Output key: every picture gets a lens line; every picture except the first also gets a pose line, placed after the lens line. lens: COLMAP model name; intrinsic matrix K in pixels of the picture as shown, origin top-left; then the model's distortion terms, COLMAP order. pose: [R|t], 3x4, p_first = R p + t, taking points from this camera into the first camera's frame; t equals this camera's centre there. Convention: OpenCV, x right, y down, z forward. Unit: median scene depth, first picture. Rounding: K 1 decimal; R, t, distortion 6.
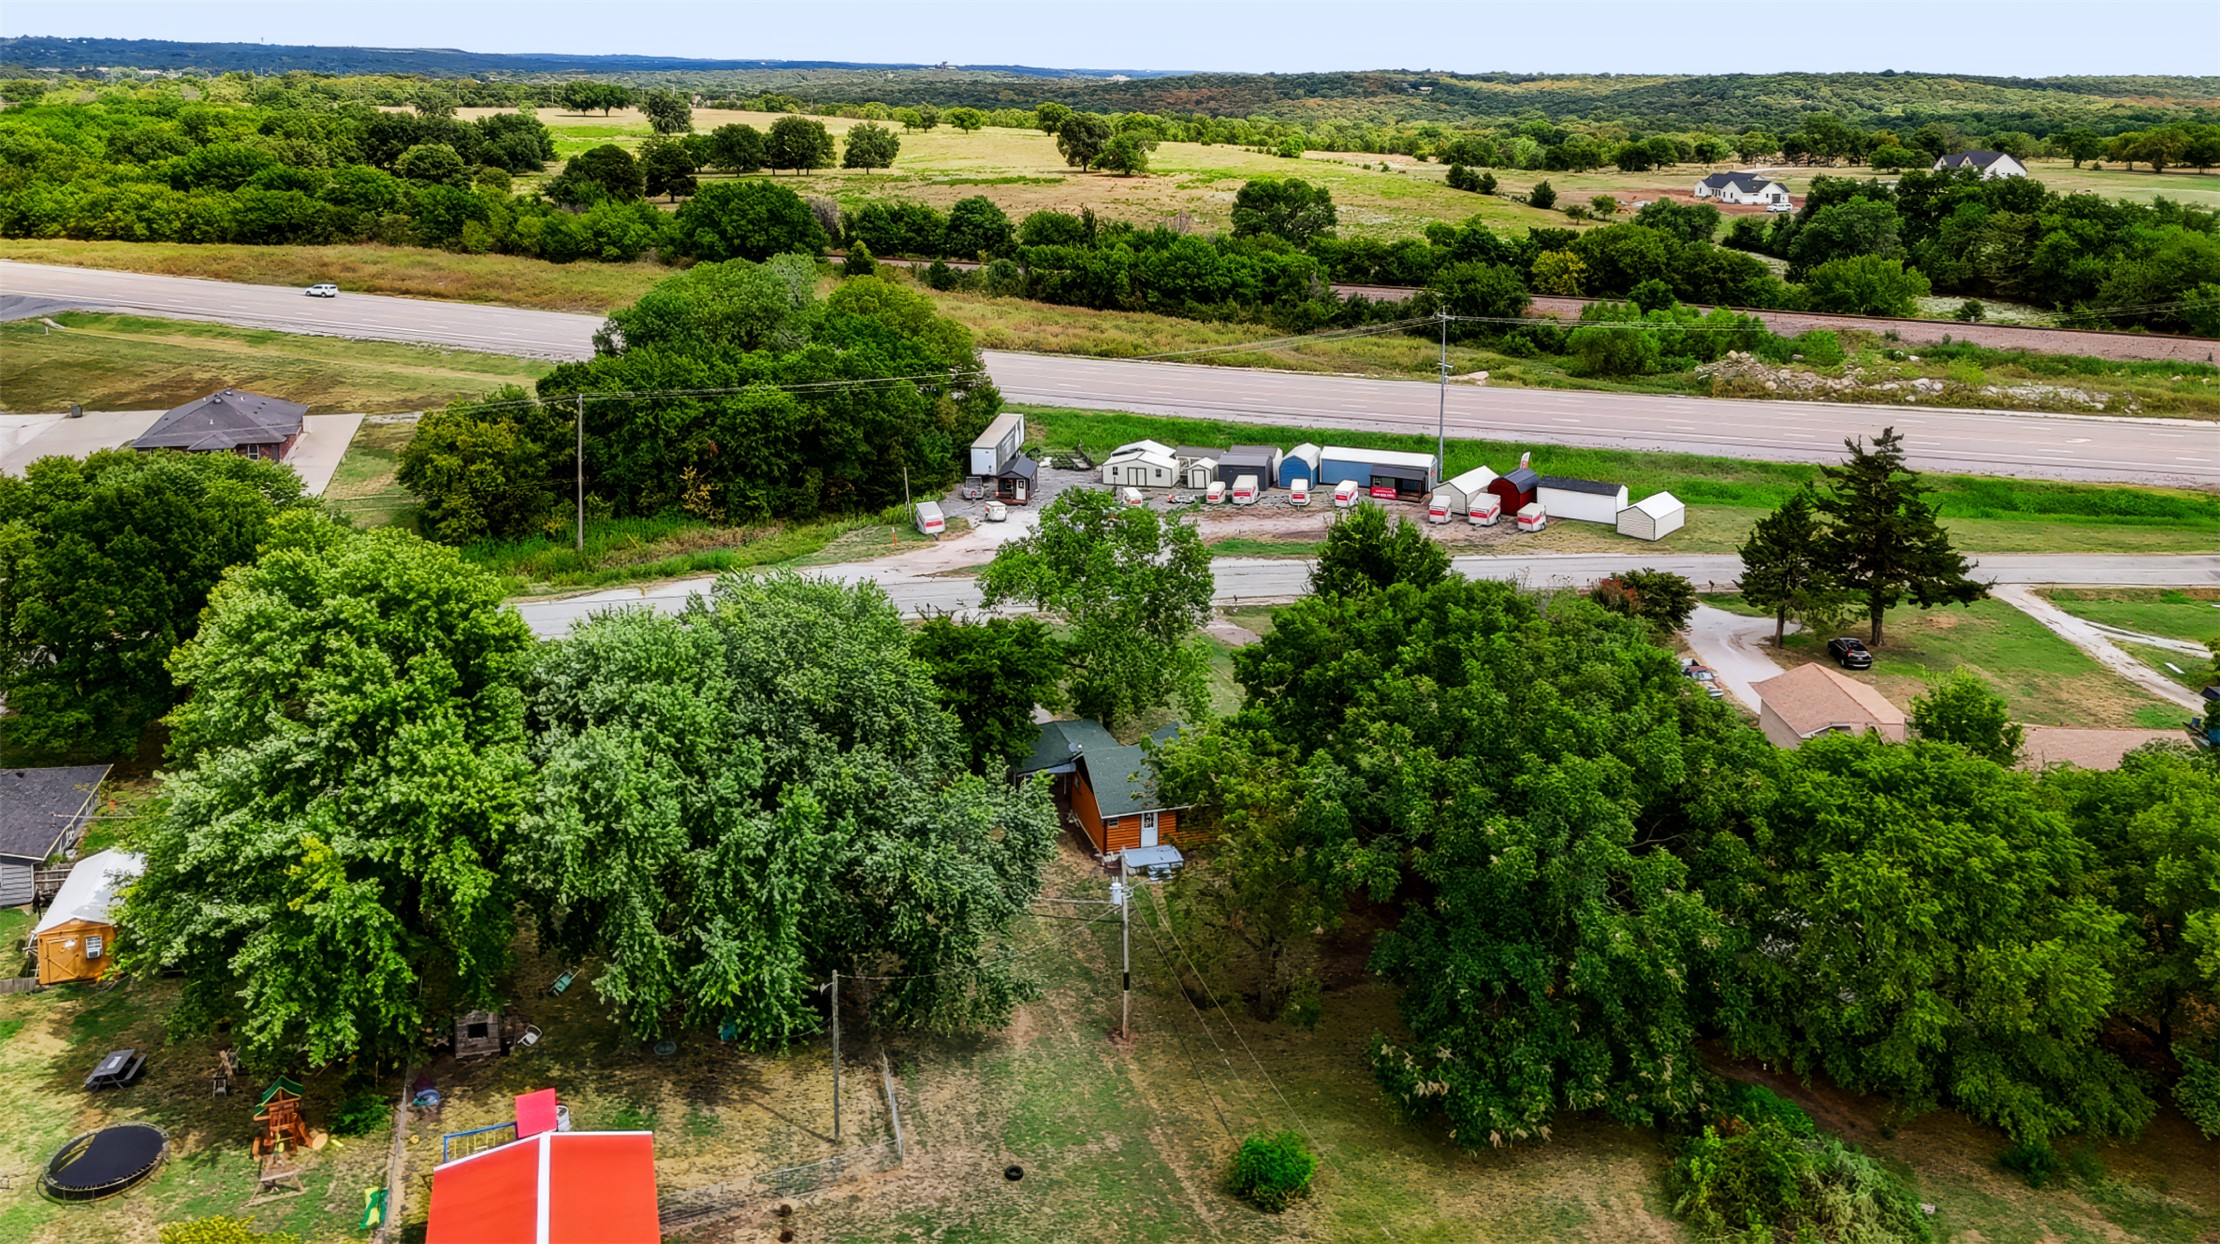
lens RADIAL K [[1592.4, 0, 1116.9], [0, 1592.4, 677.8], [0, 0, 1]] dist [0.054122, -0.046216]
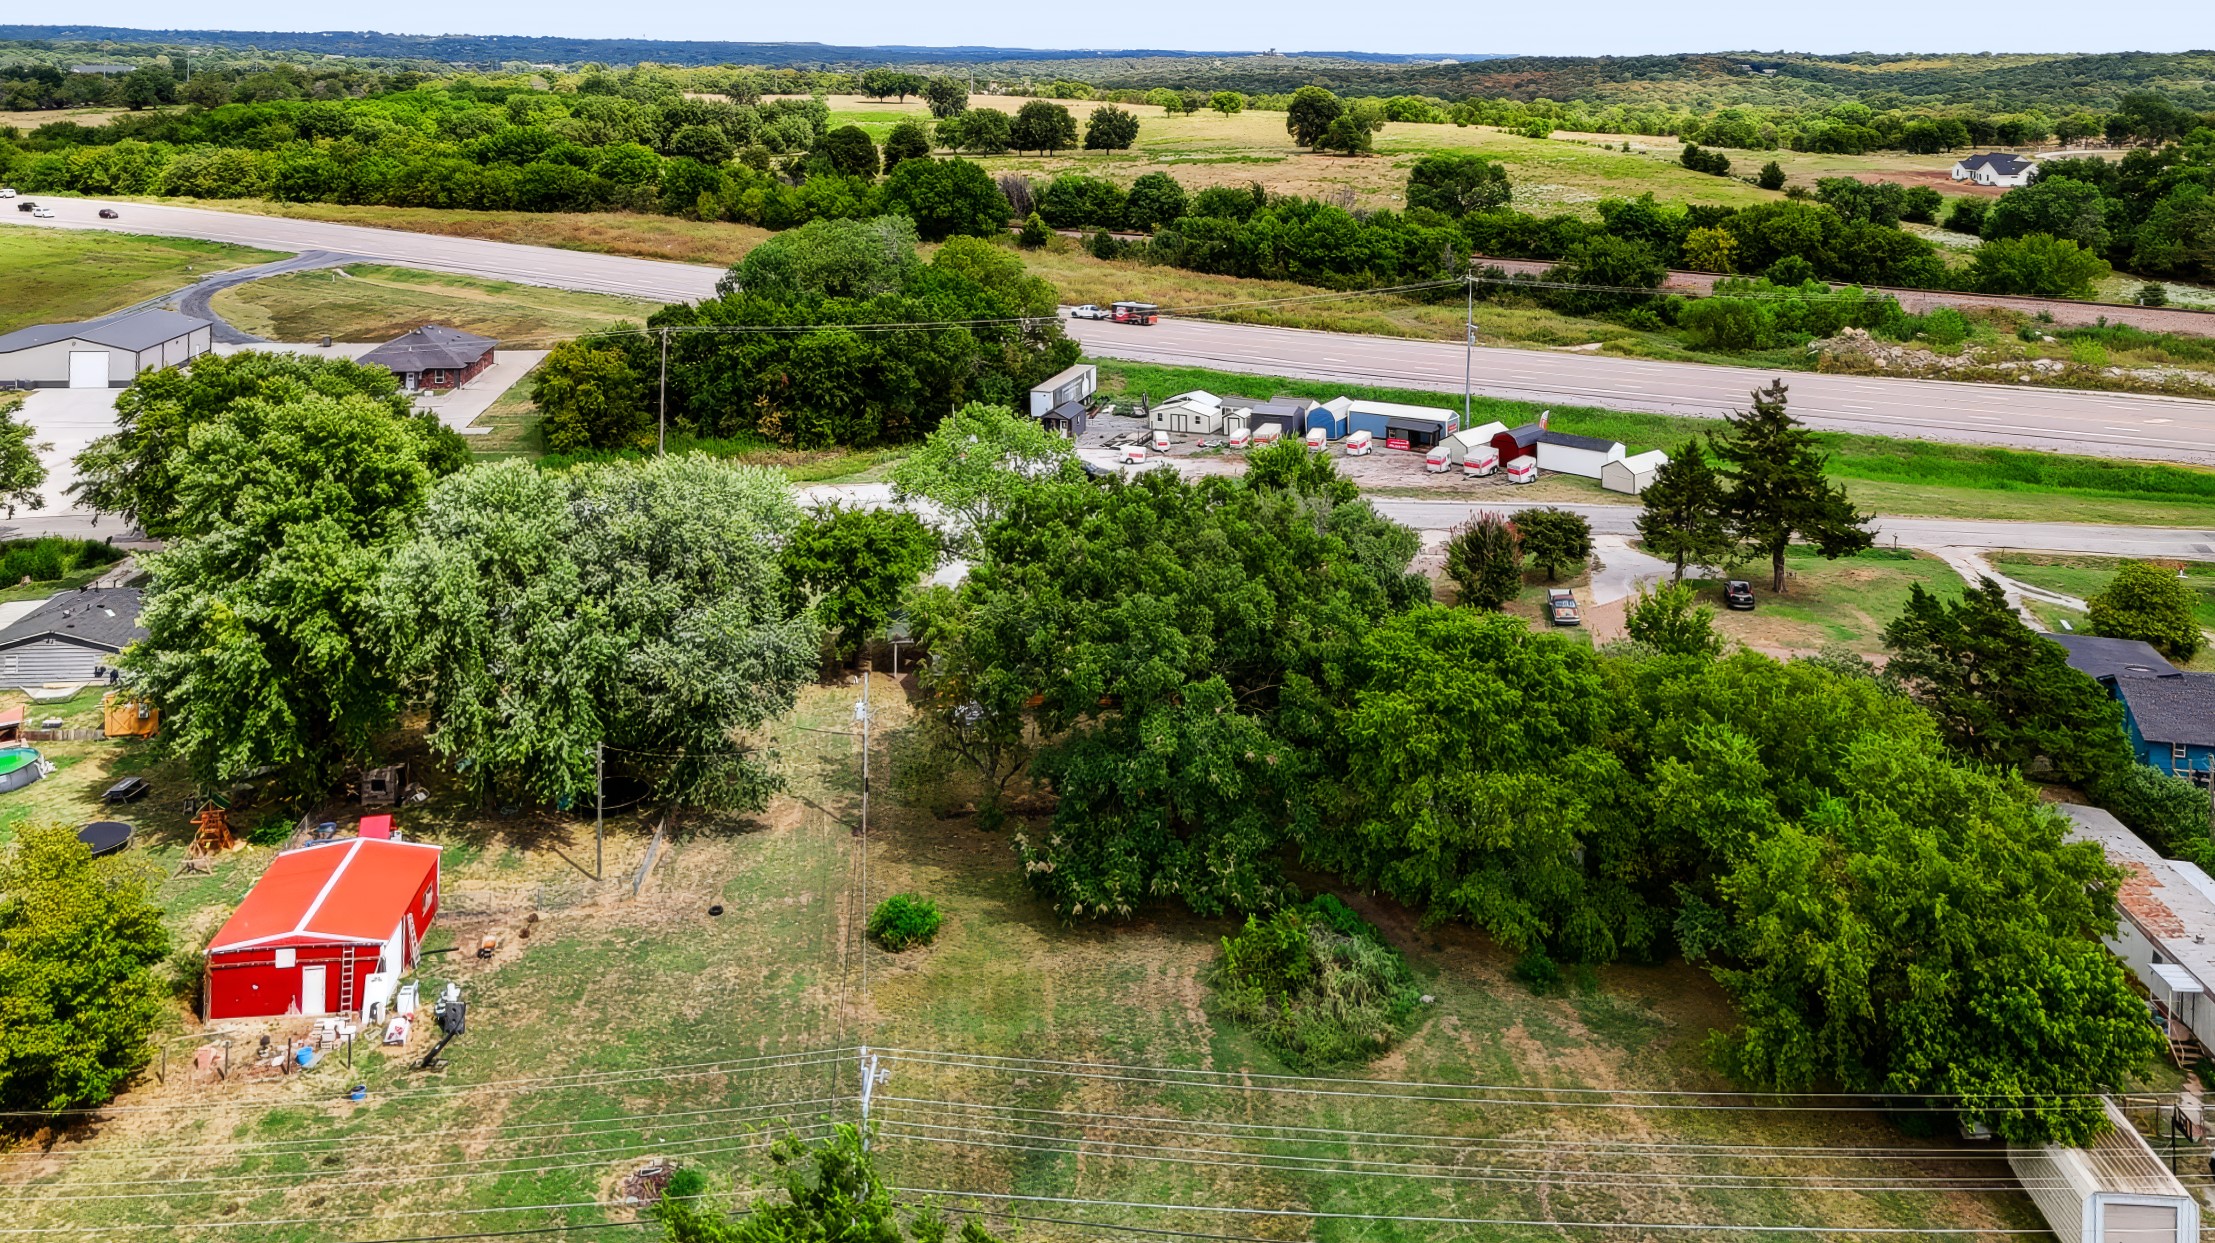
lens RADIAL K [[1640.9, 0, 1124.9], [0, 1640.9, 624.8], [0, 0, 1]] dist [0.057245, -0.044216]
pose [[0.980370, 0.057974, -0.188450, 0.140895], [-0.063900, 0.997630, -0.025521, 0.029145], [0.186524, 0.037063, 0.981751, -0.062909]]
